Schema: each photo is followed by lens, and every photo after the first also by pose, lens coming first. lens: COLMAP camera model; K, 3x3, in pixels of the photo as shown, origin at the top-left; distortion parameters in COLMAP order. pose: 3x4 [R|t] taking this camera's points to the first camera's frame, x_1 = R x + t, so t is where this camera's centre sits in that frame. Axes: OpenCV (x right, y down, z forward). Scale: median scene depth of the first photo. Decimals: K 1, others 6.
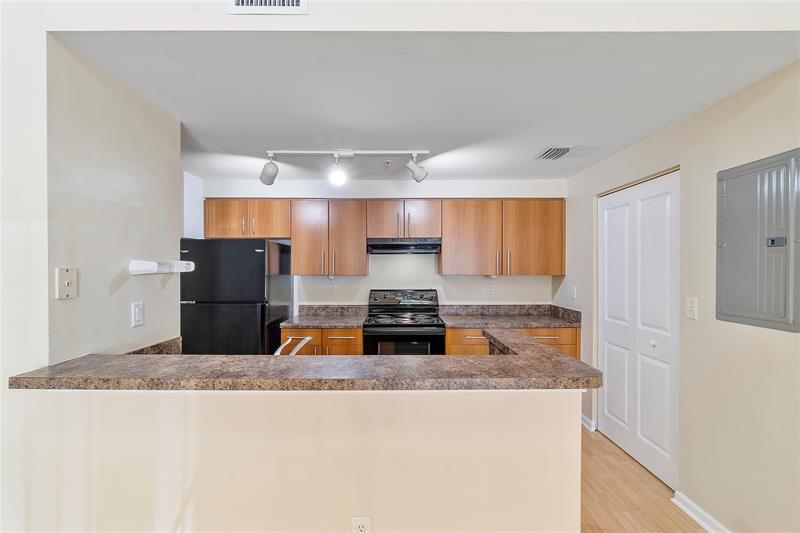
lens RADIAL K [[348.2, 0, 396.9], [0, 348.2, 270.0], [0, 0, 1]] dist [-0.004595, 0.000395]
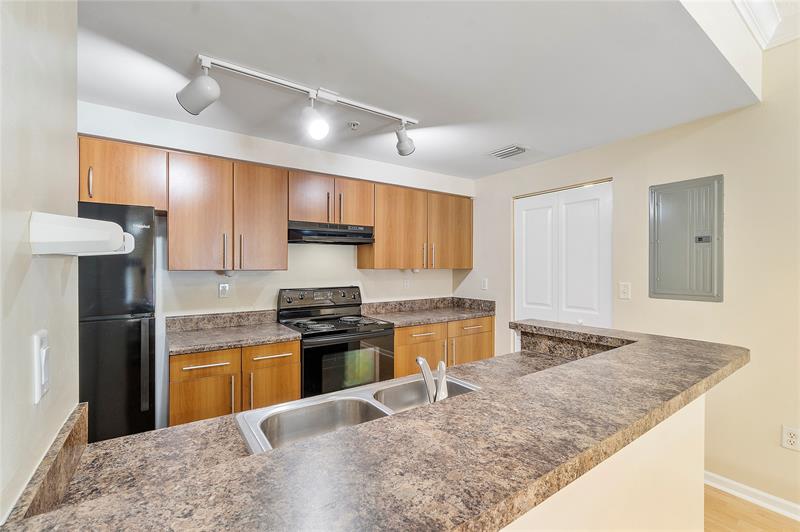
lens RADIAL K [[348.2, 0, 402.8], [0, 348.2, 267.2], [0, 0, 1]] dist [-0.004595, 0.000395]
pose [[0.817838, -0.001469, 0.575447, -0.317340], [0.004937, 0.999978, -0.004463, 0.014391], [-0.575428, 0.006491, 0.817827, 0.241084]]
